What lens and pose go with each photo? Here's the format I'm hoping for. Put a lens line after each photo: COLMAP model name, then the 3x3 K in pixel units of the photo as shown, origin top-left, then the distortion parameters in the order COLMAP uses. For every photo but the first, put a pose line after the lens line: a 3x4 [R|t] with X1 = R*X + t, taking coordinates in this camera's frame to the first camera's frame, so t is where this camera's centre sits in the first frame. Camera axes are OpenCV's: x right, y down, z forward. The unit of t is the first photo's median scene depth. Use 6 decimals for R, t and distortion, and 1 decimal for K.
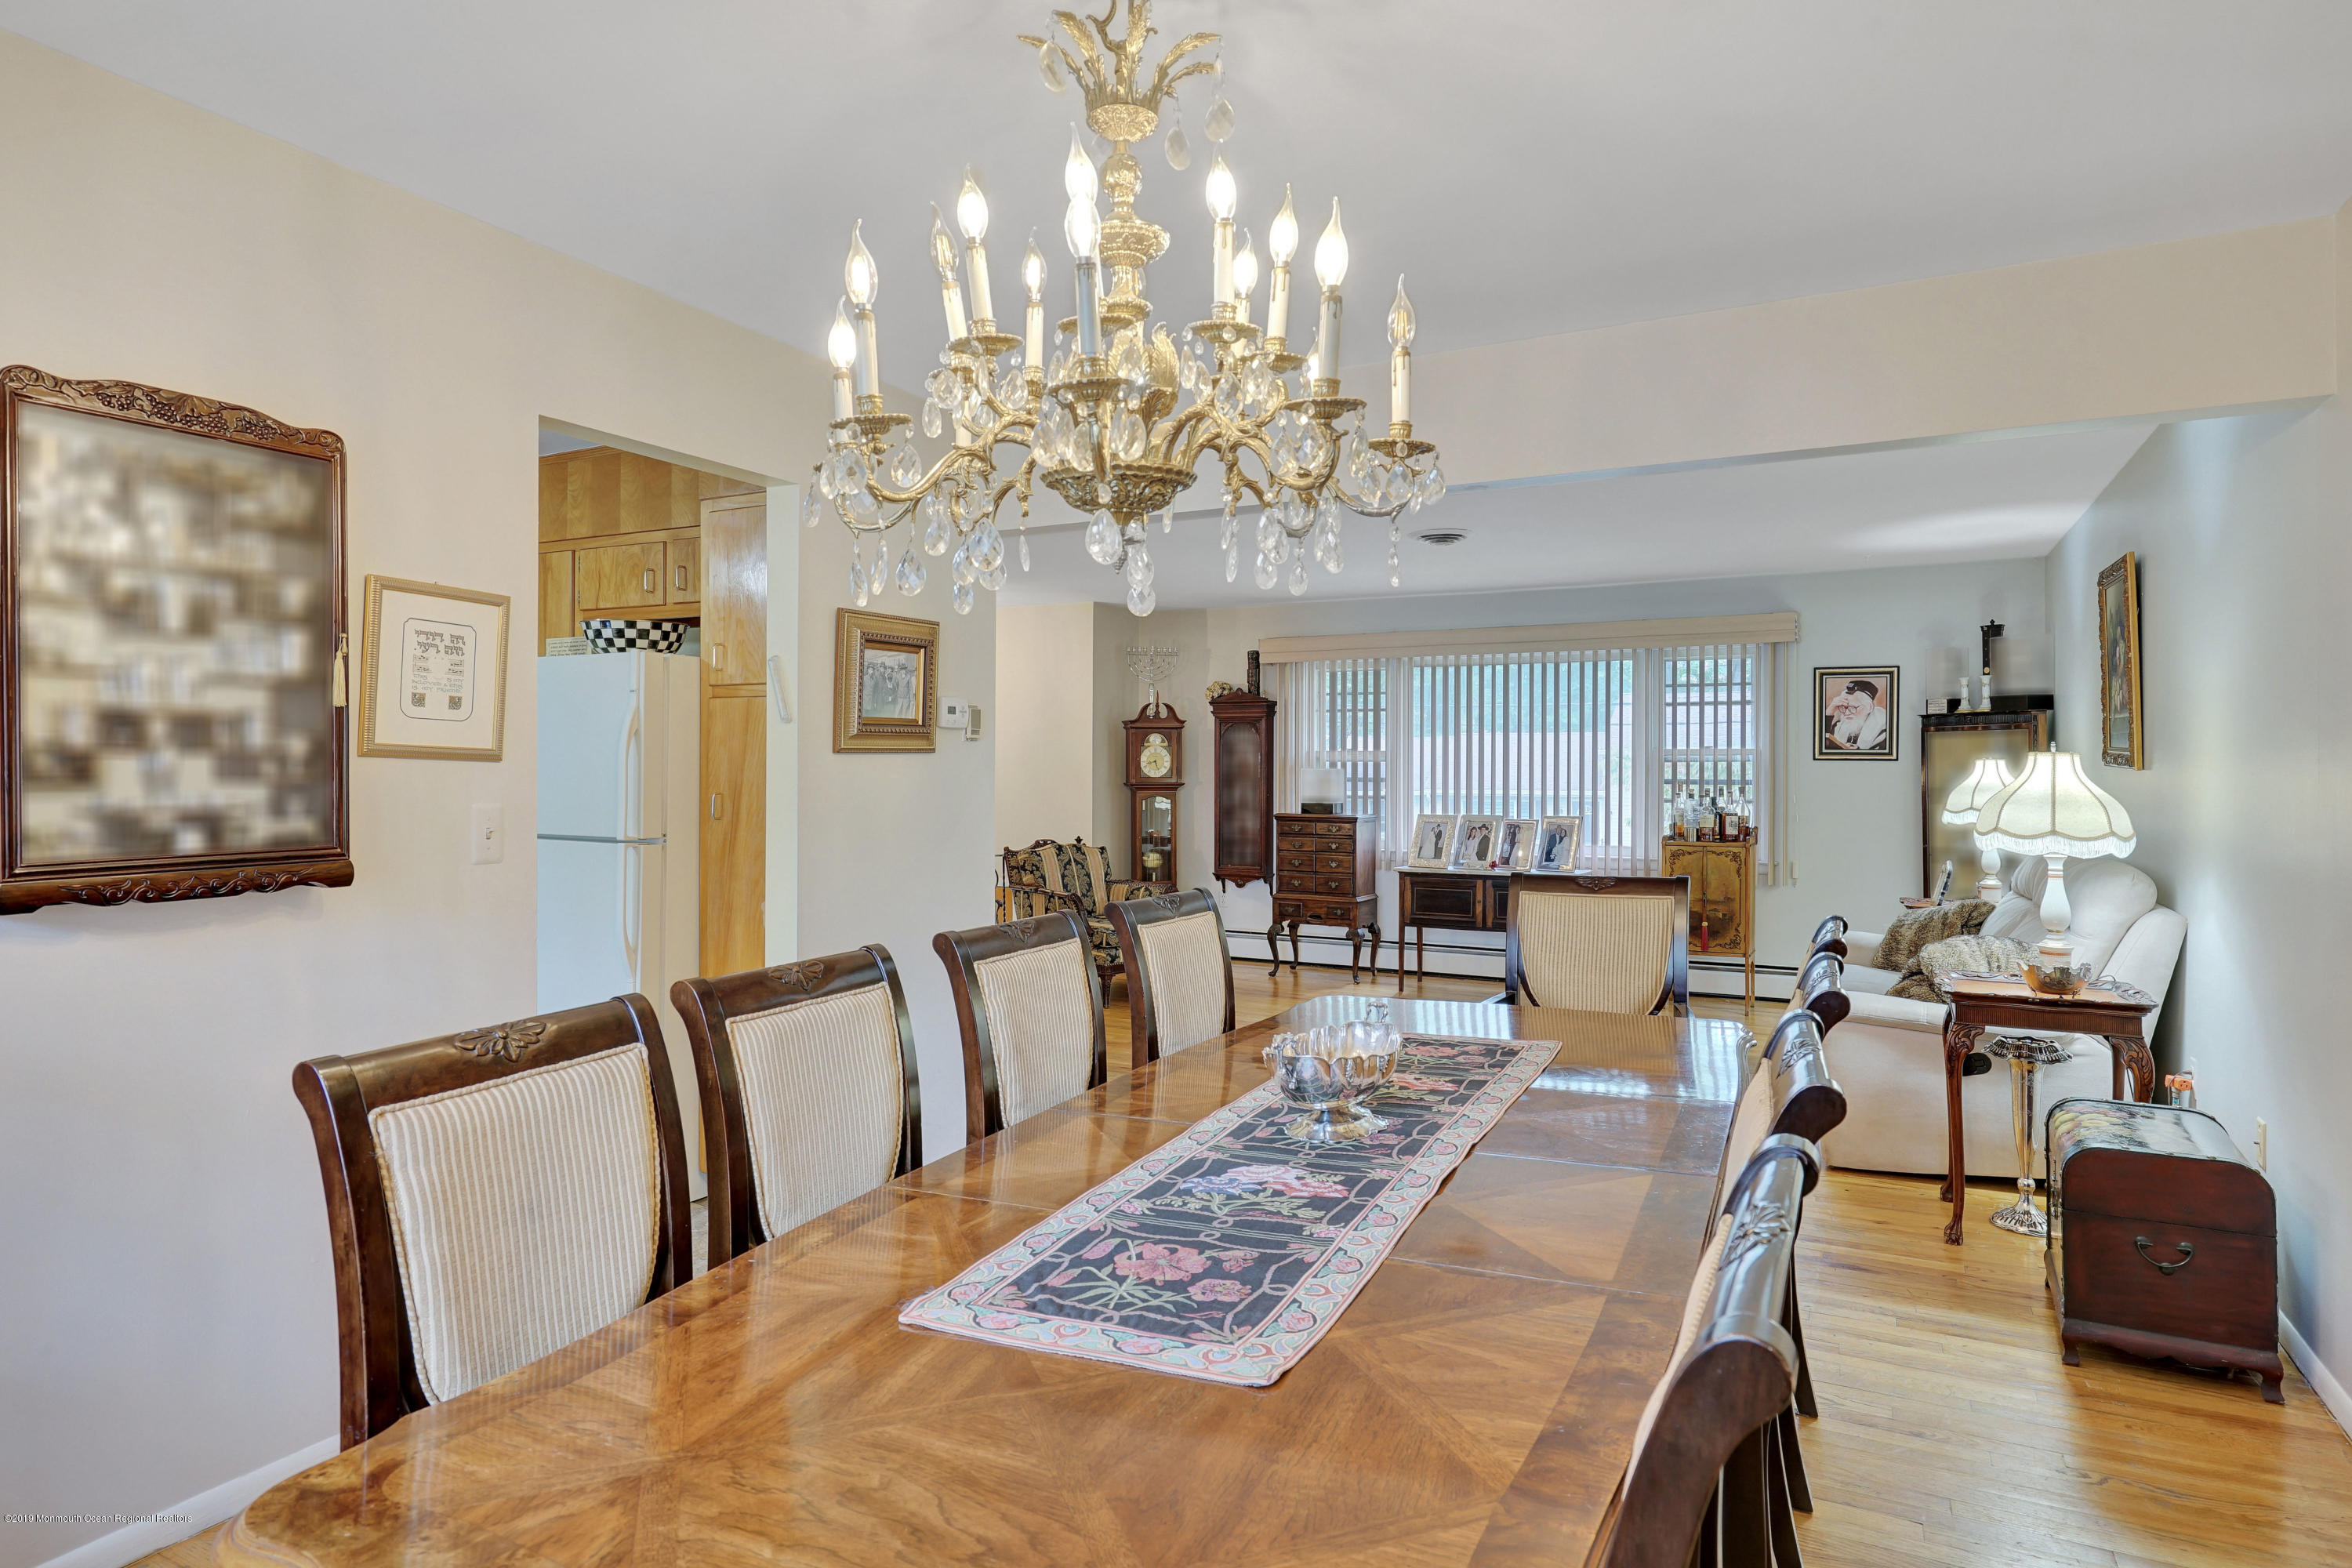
lens RADIAL K [[1316.1, 0, 1150.4], [0, 1316.1, 770.0], [0, 0, 1]] dist [0.001163, -0.000363]
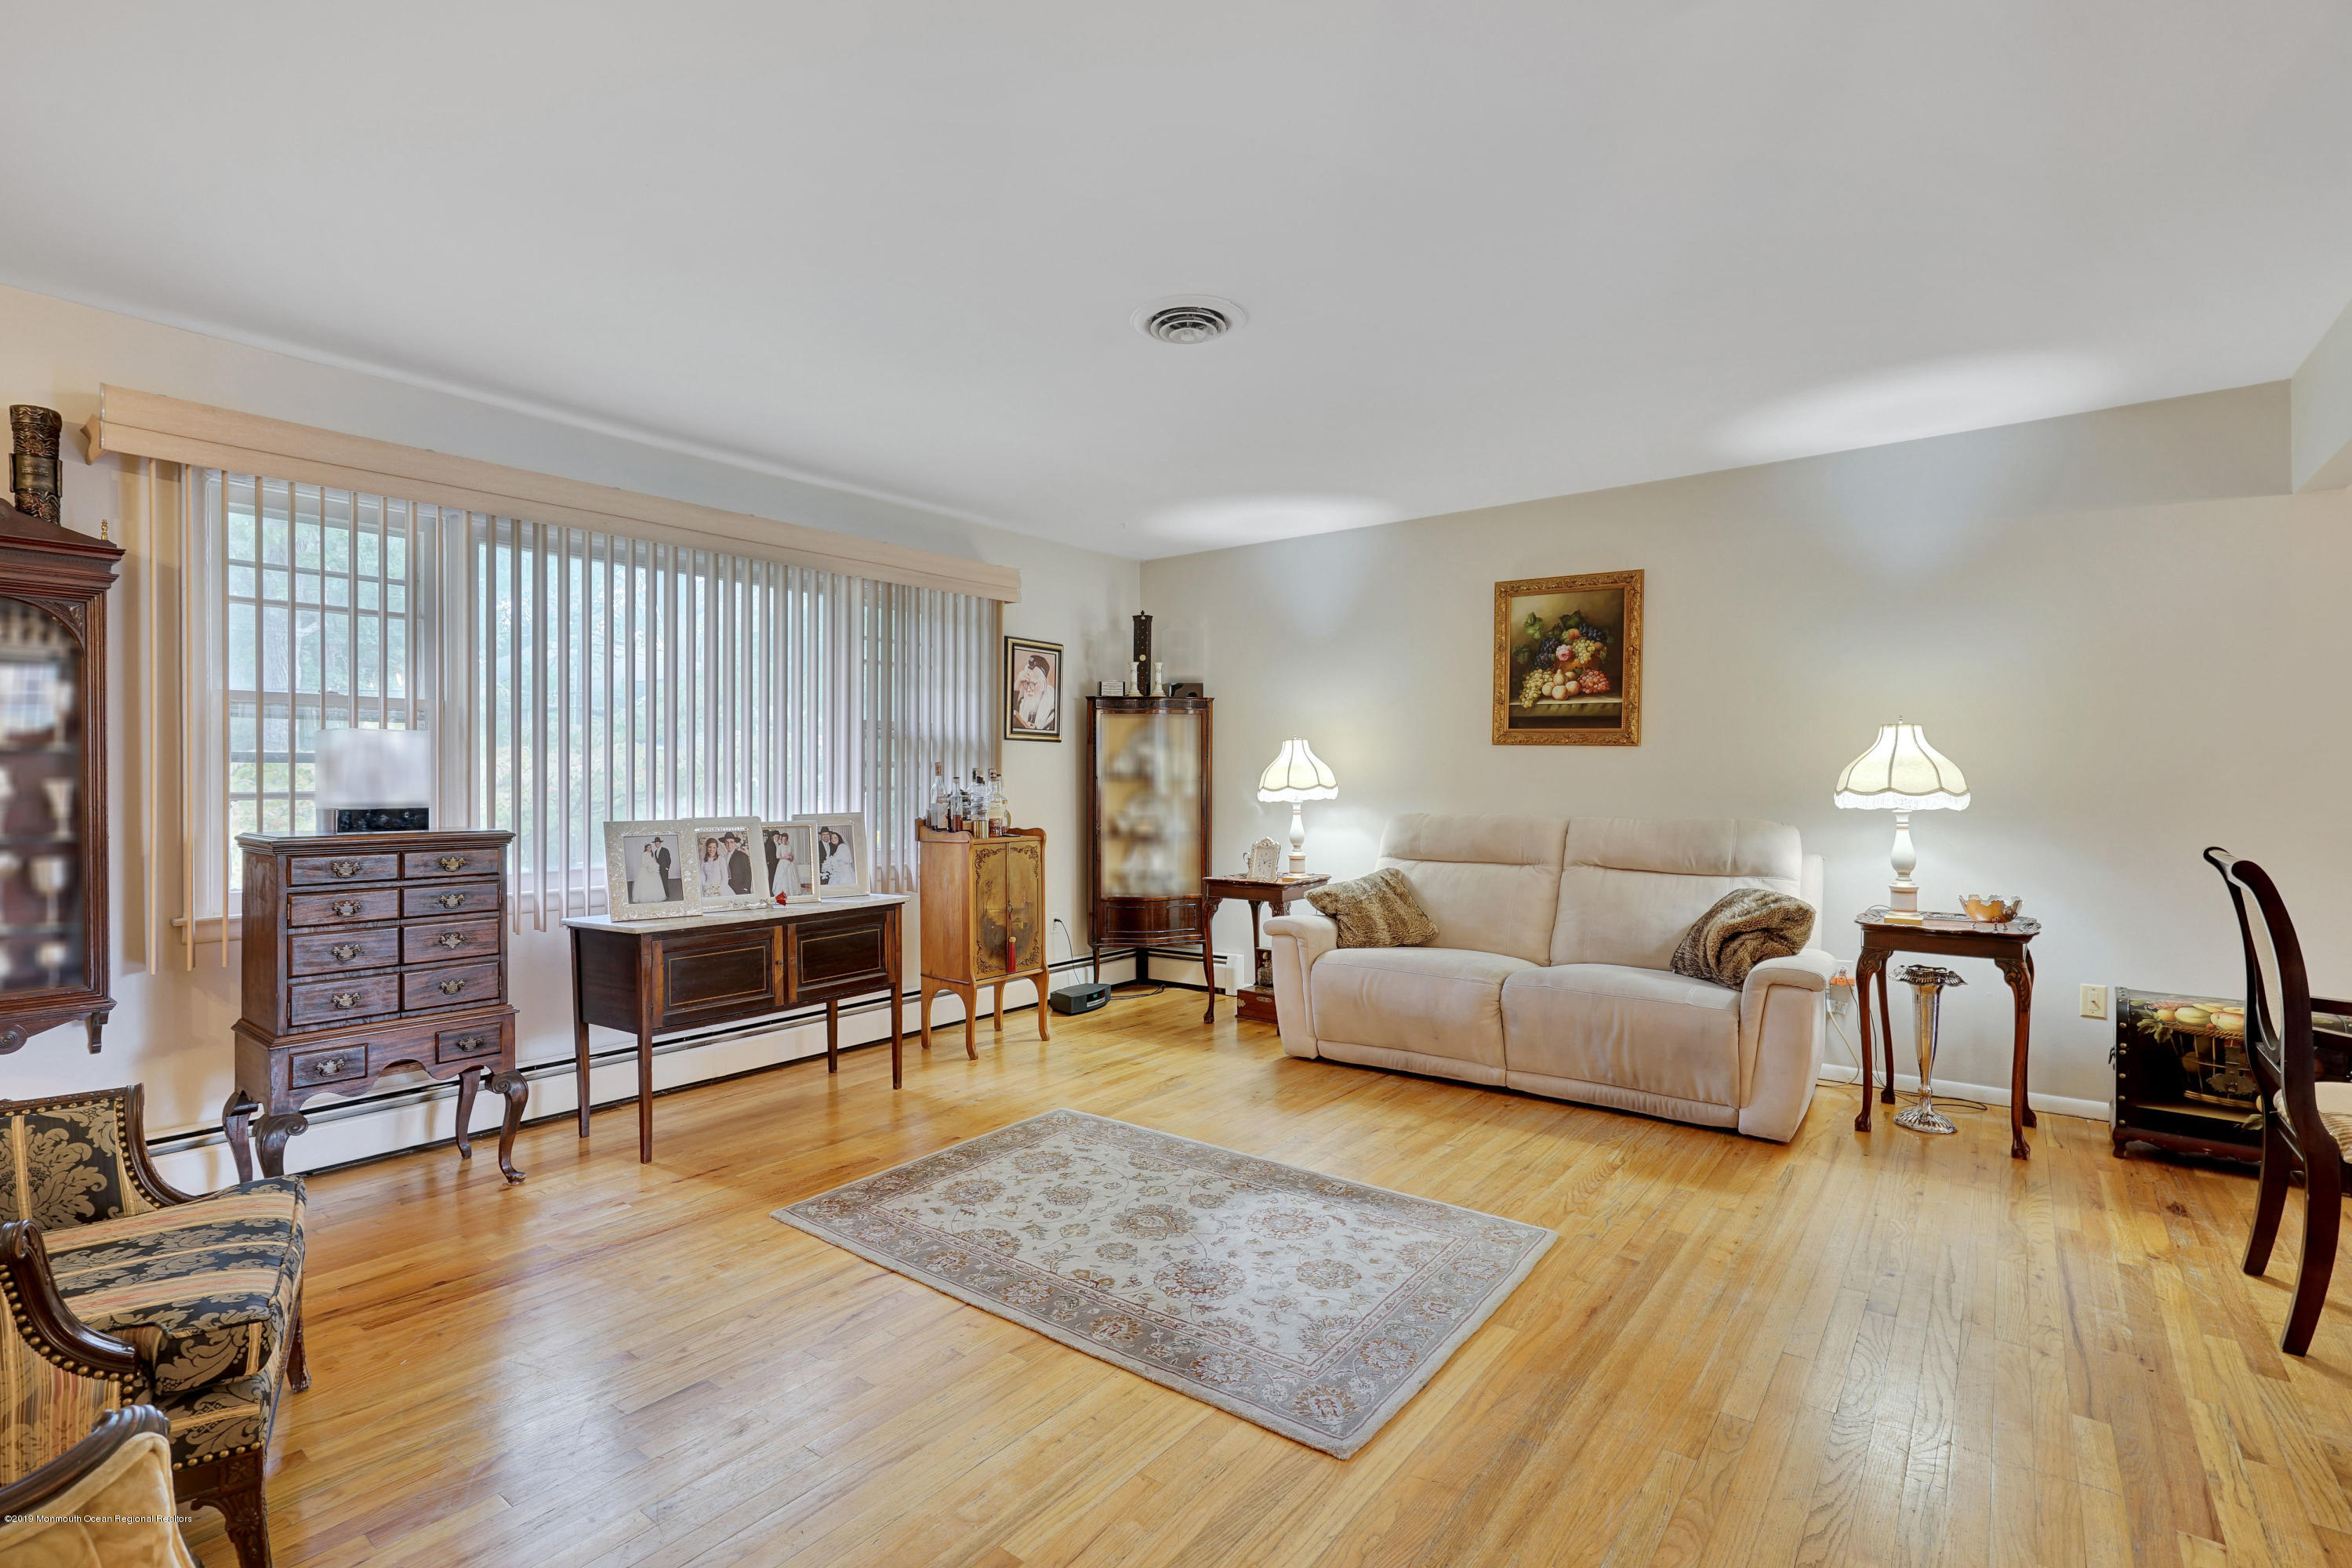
lens RADIAL K [[1091.8, 0, 1158.3], [0, 1091.8, 787.1], [0, 0, 1]] dist [-0.004812, 0.003863]
pose [[0.173575, -0.011563, 0.984753, -0.223131], [0.000889, 0.999932, 0.011585, 0.017745], [-0.984820, -0.001136, 0.173574, 0.832271]]
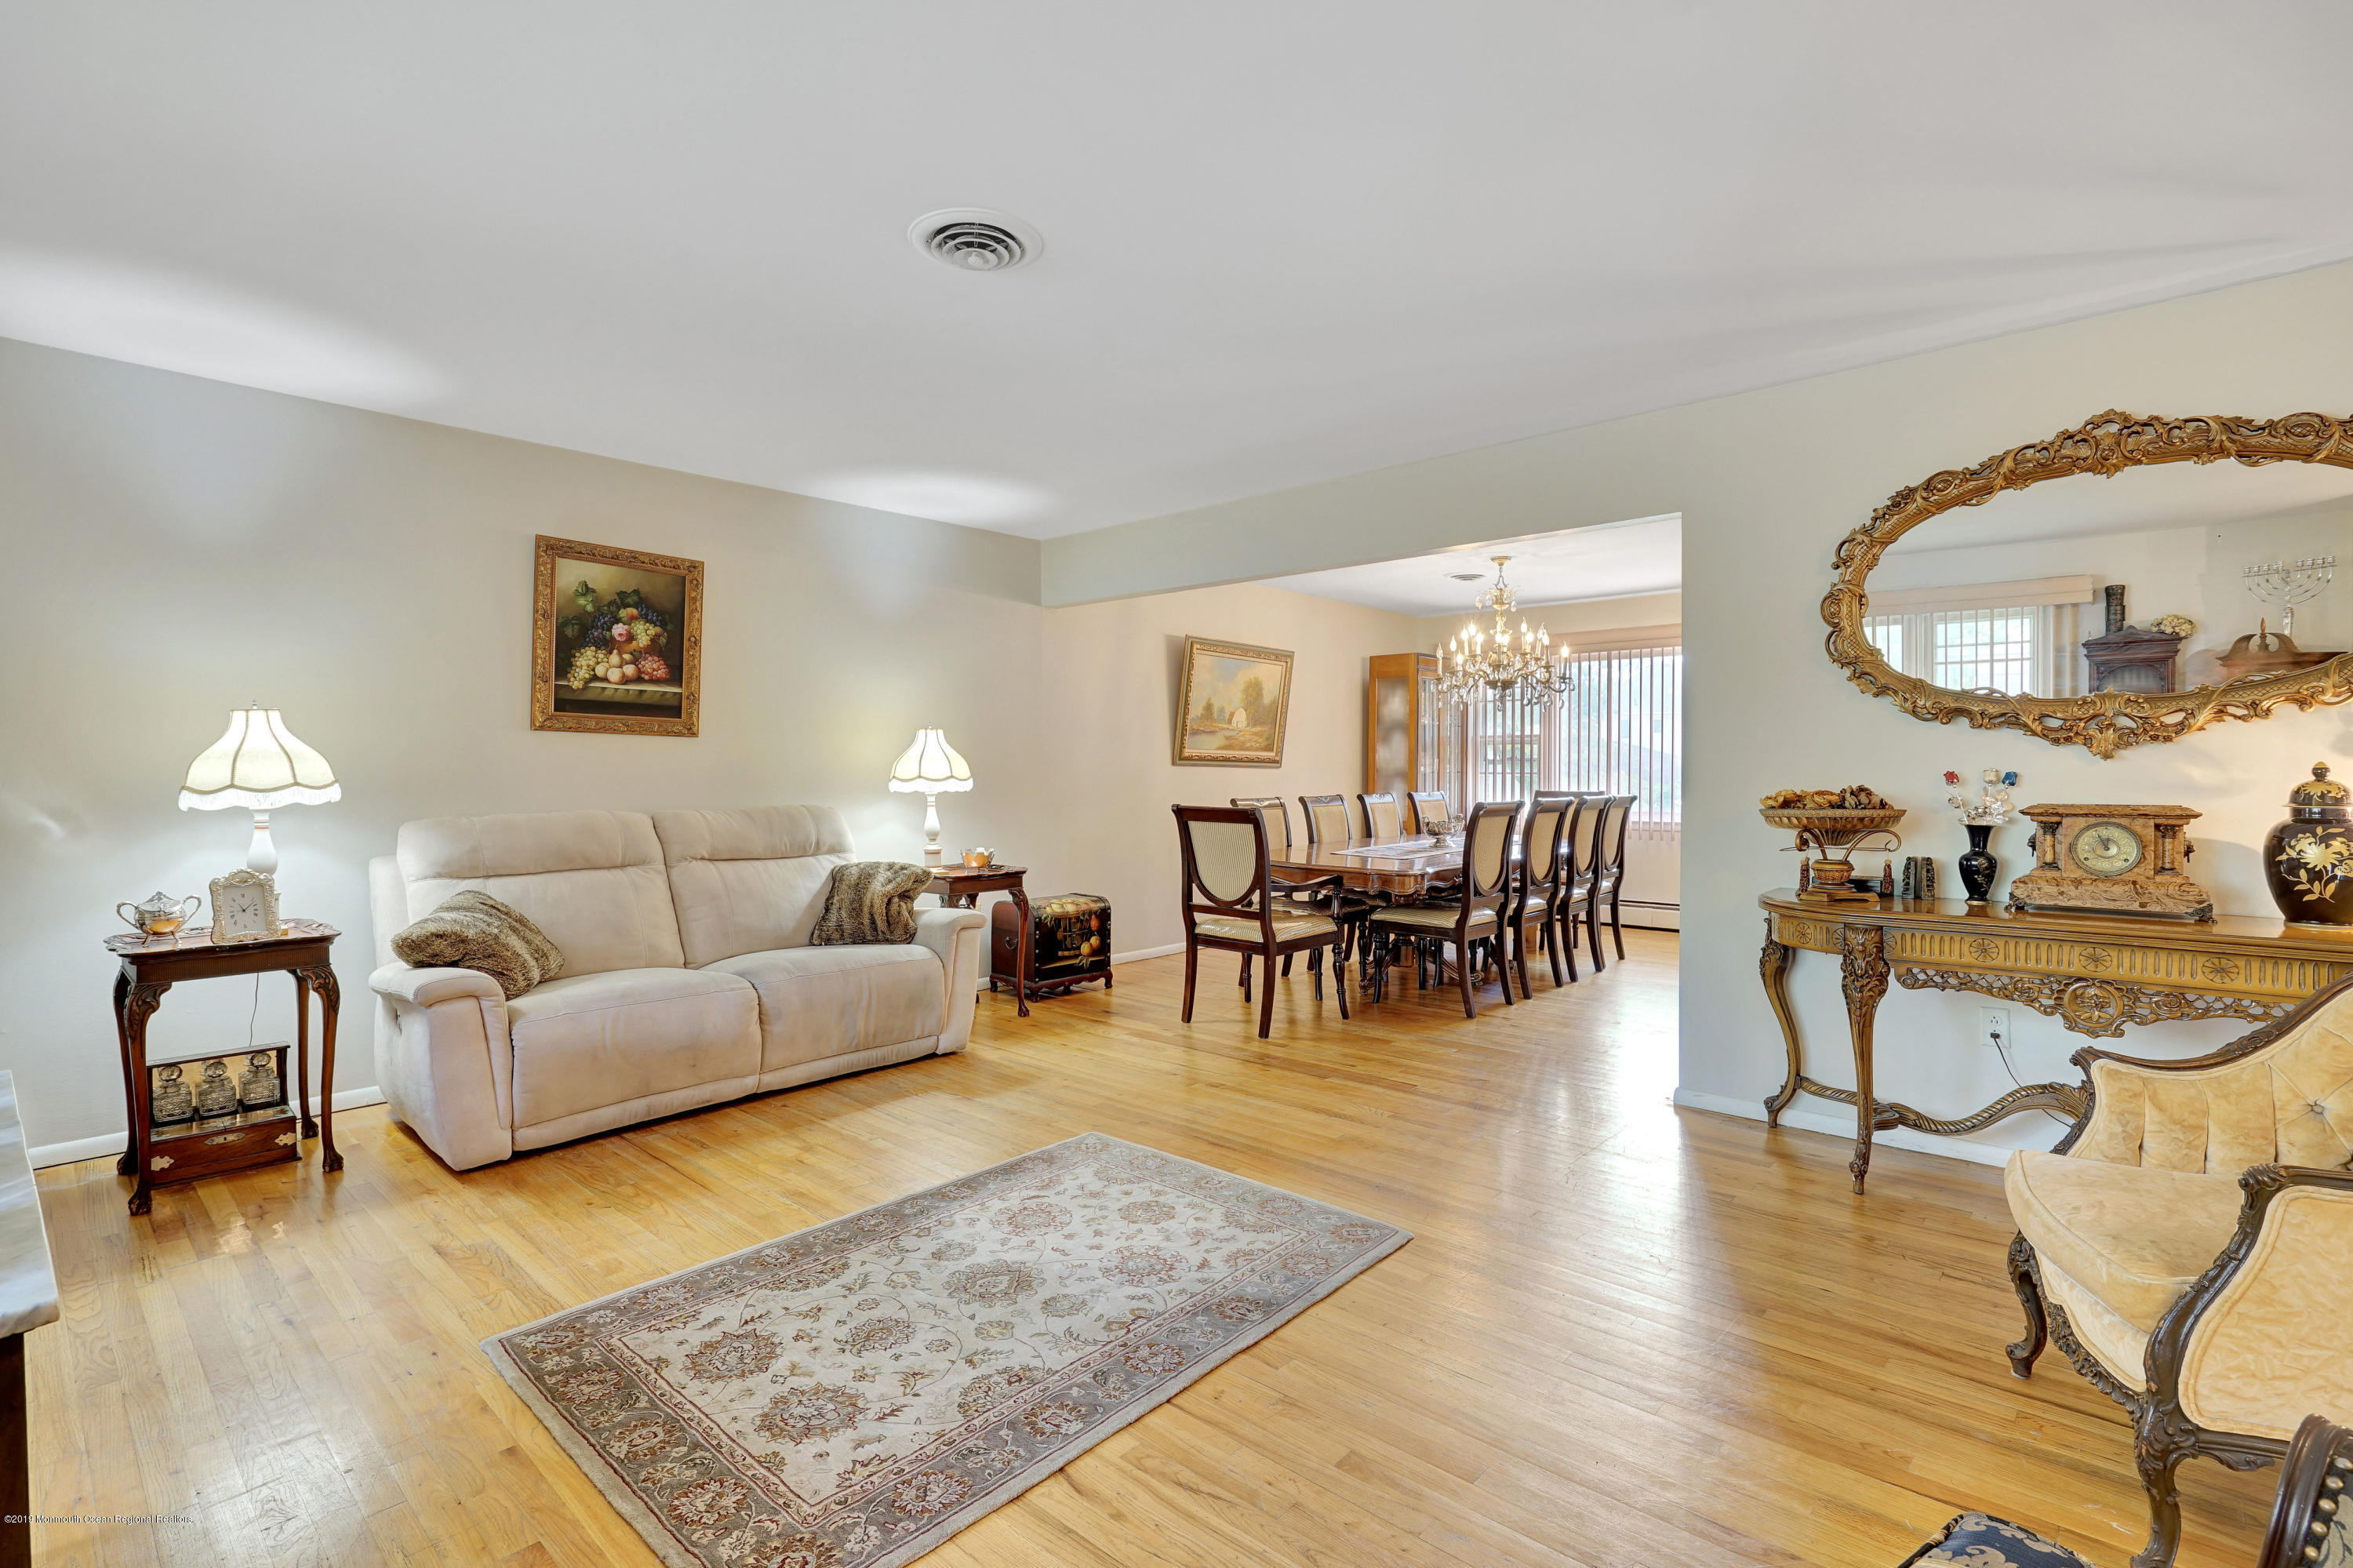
lens RADIAL K [[1092.3, 0, 1169.0], [0, 1092.3, 784.0], [0, 0, 1]] dist [-0.004812, 0.003863]
pose [[-0.968792, -0.003302, 0.247852, 0.043264], [0.000349, 0.999892, 0.014685, 0.019276], [-0.247874, 0.014313, -0.968687, 1.241232]]
